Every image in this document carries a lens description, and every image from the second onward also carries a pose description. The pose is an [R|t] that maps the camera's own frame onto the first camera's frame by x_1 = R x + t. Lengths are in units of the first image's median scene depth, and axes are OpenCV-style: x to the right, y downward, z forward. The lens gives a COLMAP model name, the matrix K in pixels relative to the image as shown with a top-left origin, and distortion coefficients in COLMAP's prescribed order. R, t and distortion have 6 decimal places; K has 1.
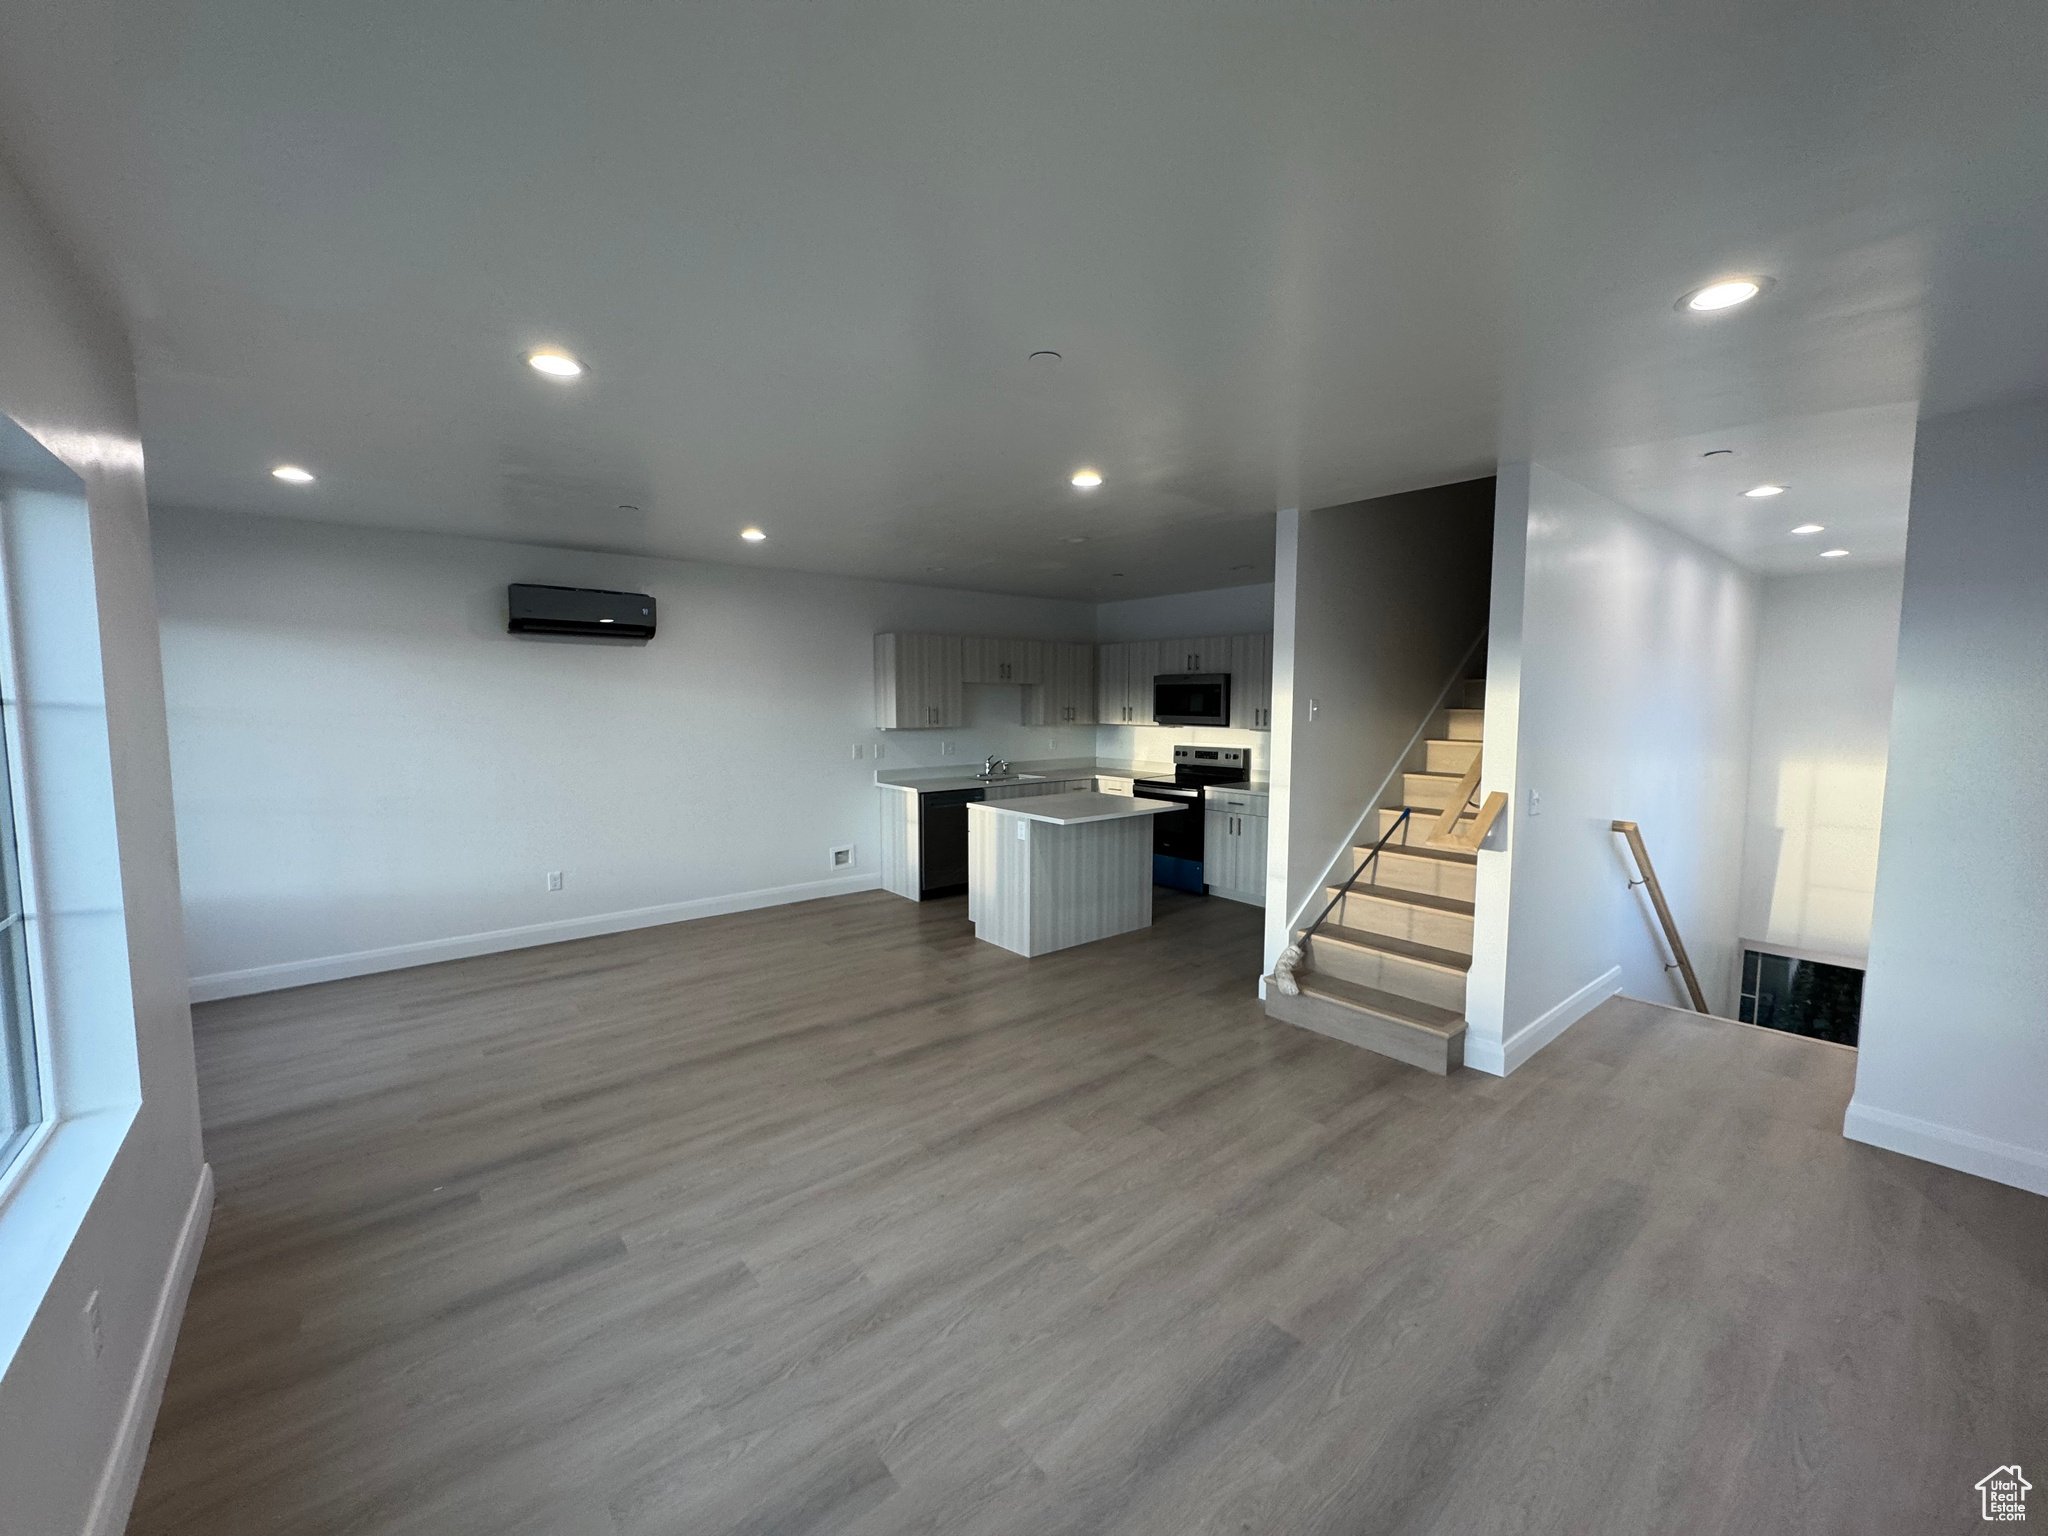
lens RADIAL K [[809.4, 0, 1029.1], [0, 809.4, 769.3], [0, 0, 1]] dist [-0.009908, 0.000787]
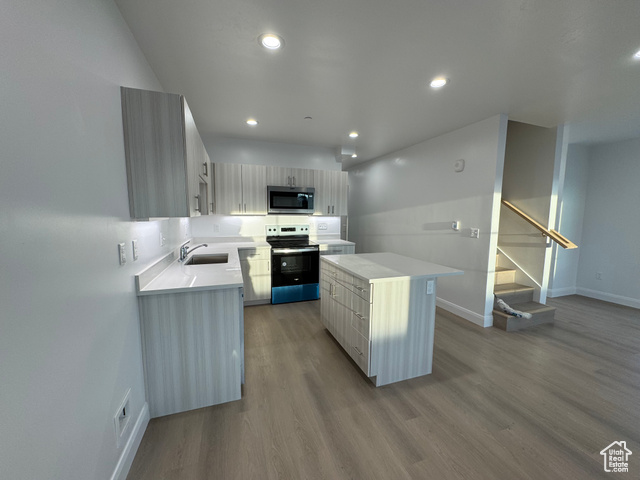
lens RADIAL K [[252.9, 0, 320.0], [0, 252.9, 240.6], [0, 0, 1]] dist [-0.009908, 0.000787]
pose [[0.353171, -0.095478, 0.930674, -0.337011], [0.068395, 0.994752, 0.076097, -0.034186], [-0.933055, 0.036779, 0.357848, 0.743594]]
